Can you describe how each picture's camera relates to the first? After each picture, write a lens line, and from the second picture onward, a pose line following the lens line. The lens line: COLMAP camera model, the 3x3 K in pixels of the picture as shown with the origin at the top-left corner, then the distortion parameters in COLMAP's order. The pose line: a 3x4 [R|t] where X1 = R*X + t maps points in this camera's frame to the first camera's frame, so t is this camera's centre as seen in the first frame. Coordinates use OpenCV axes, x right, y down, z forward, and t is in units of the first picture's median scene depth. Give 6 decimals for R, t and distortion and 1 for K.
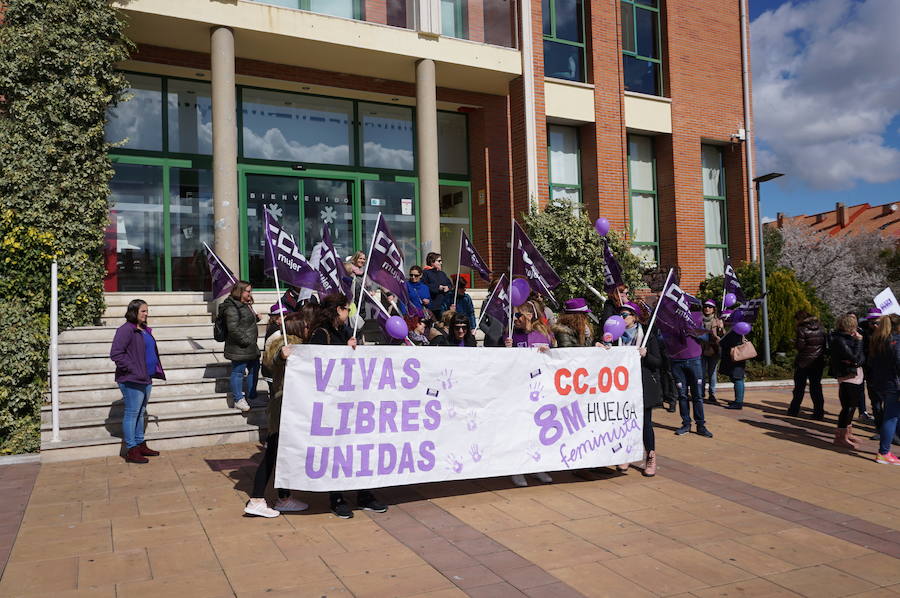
lens RADIAL K [[716.0, 0, 450.5], [0, 716.0, 290.9], [0, 0, 1]] dist [-0.018717, 0.034502]
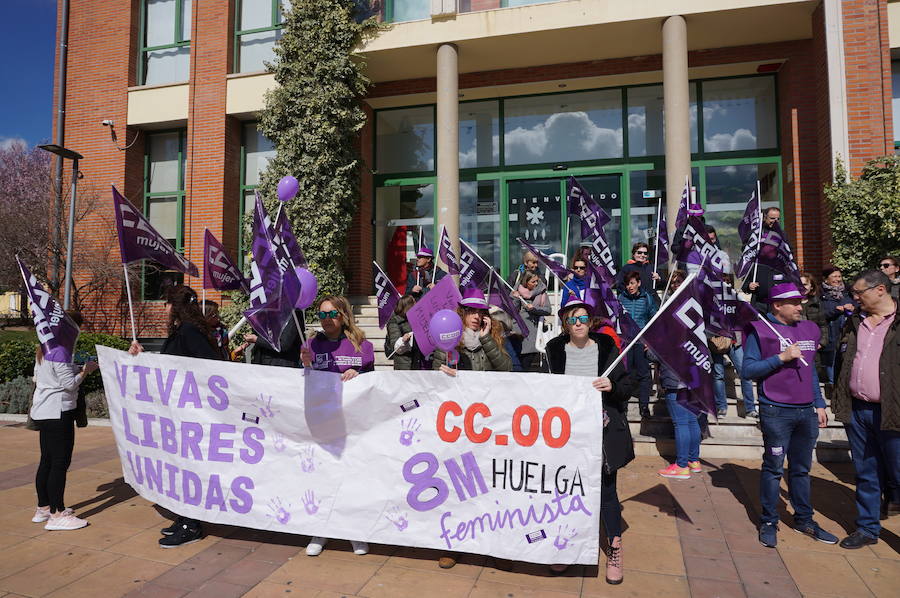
lens RADIAL K [[595.6, 0, 430.9], [0, 595.6, 309.7], [0, 0, 1]] dist [-0.033790, -0.001117]
pose [[0.724112, 0.008968, -0.689624, 0.219859], [0.006631, 0.999779, 0.019964, 0.006116], [0.689650, -0.019029, 0.723893, 0.270942]]
